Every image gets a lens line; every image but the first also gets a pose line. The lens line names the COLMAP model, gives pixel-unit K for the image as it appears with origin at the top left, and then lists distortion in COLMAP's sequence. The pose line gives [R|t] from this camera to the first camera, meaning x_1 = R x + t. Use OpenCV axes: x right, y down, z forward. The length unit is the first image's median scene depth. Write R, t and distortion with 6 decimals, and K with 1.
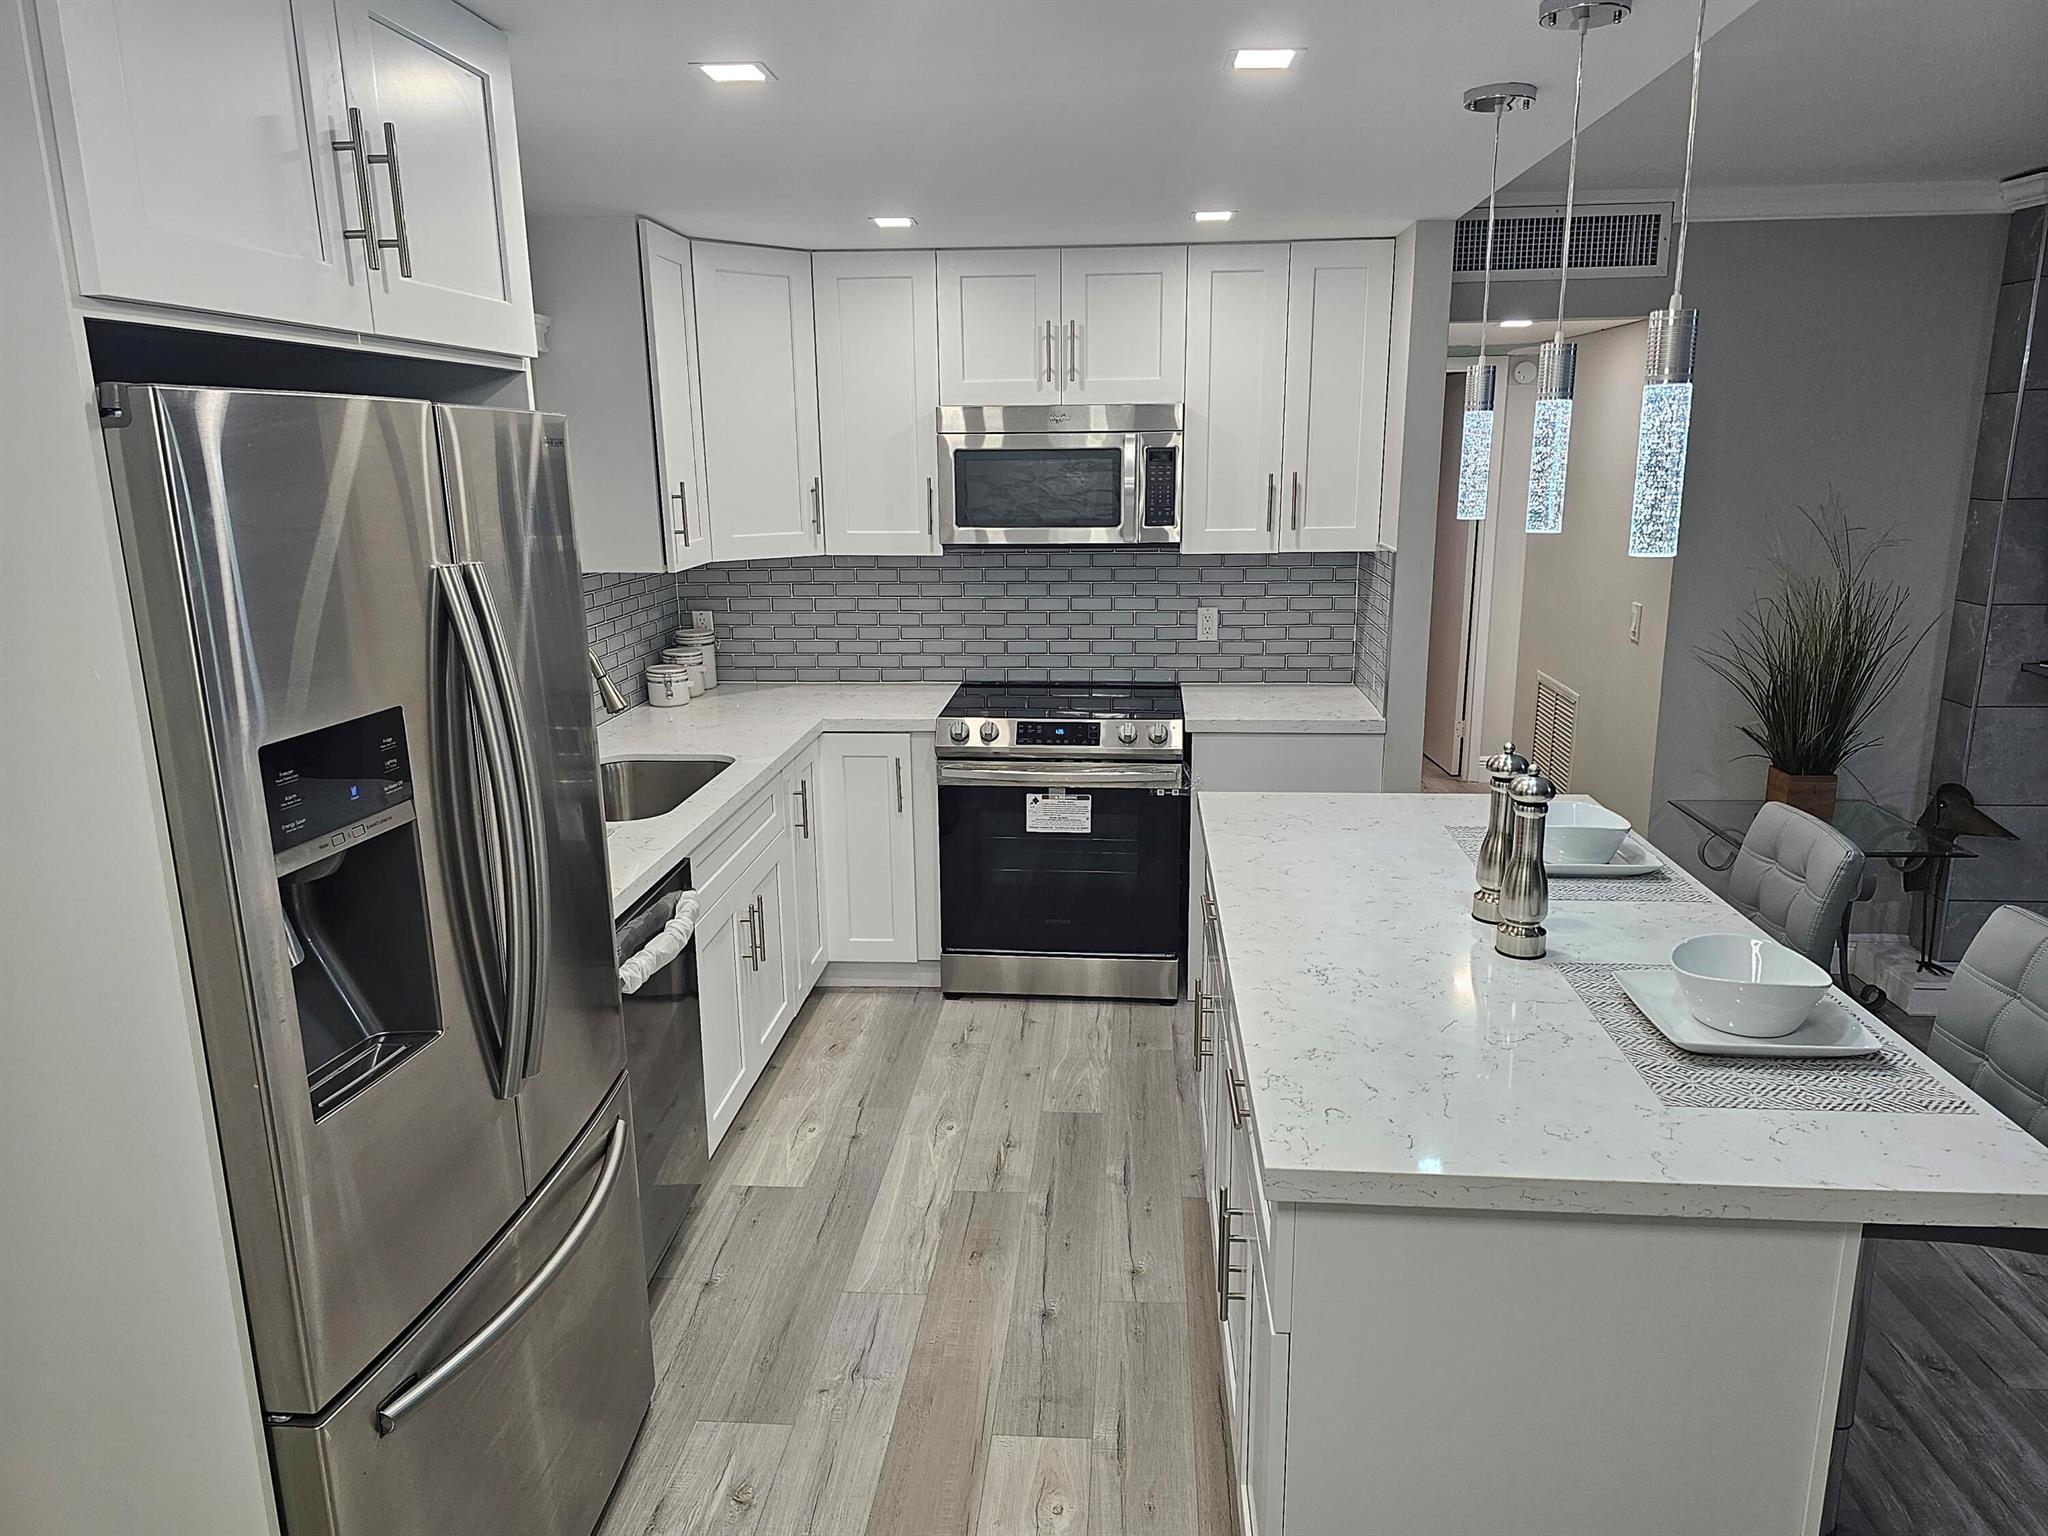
lens RADIAL K [[1373.1, 0, 1033.1], [0, 1373.1, 775.9], [0, 0, 1]] dist [0.063307, -0.054237]
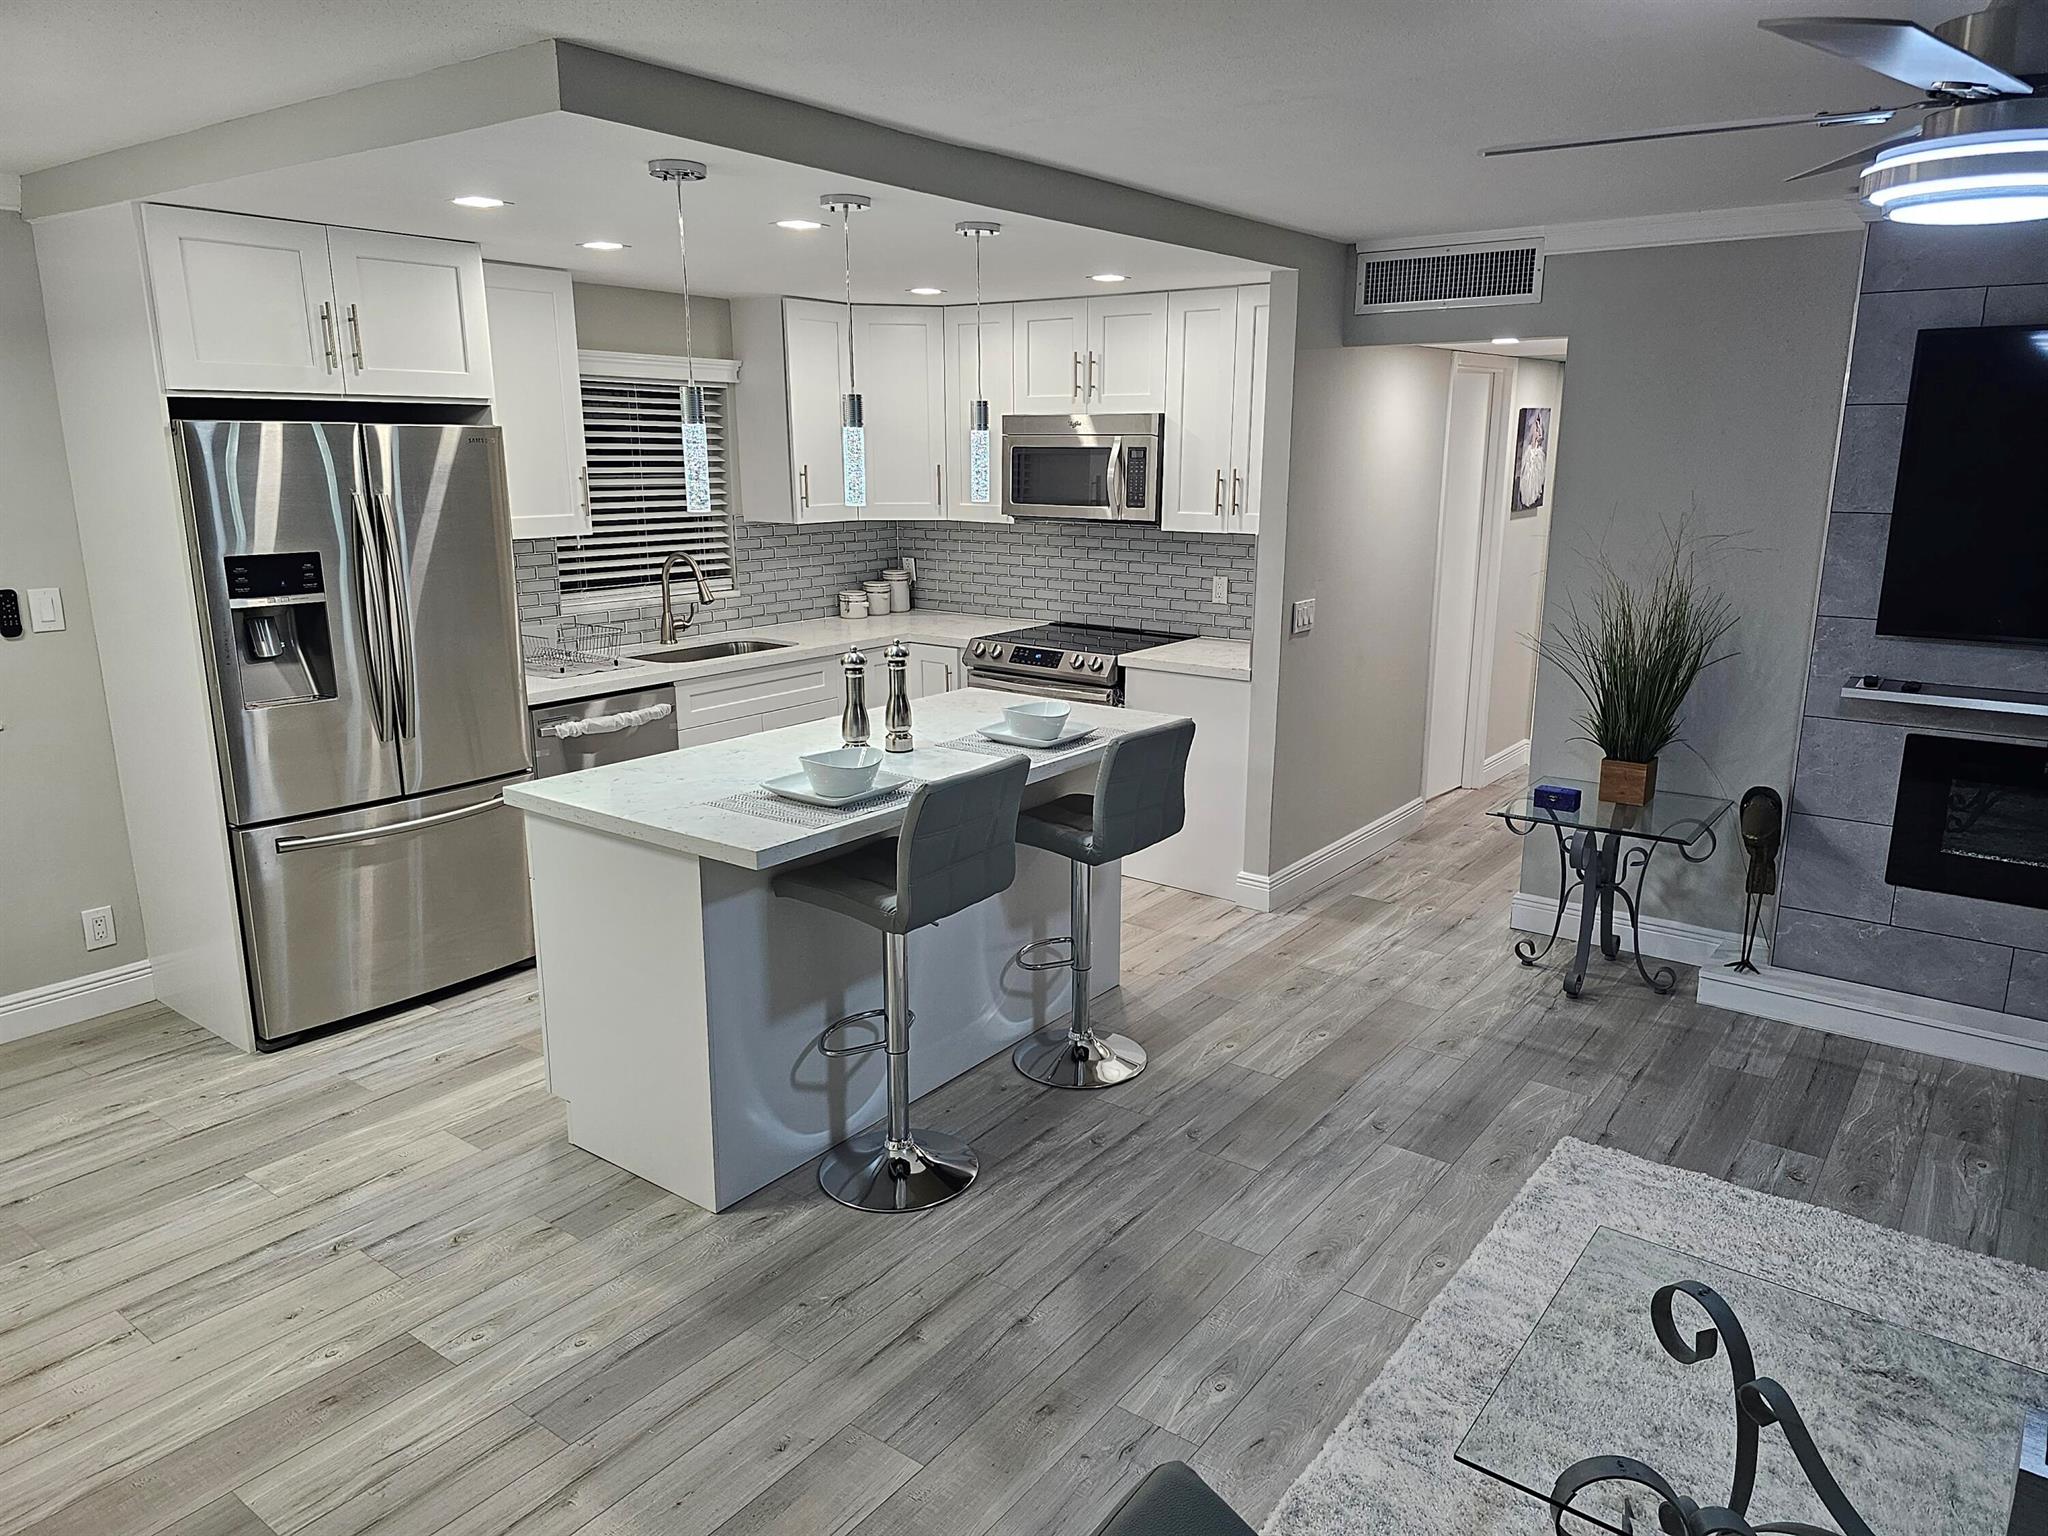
lens RADIAL K [[1373.1, 0, 1051.8], [0, 1373.1, 762.3], [0, 0, 1]] dist [0.063307, -0.054237]
pose [[0.846304, 0.133651, -0.515661, 1.165455], [-0.133722, 0.990320, 0.037210, 0.030732], [0.515643, 0.037464, 0.855984, -0.233159]]
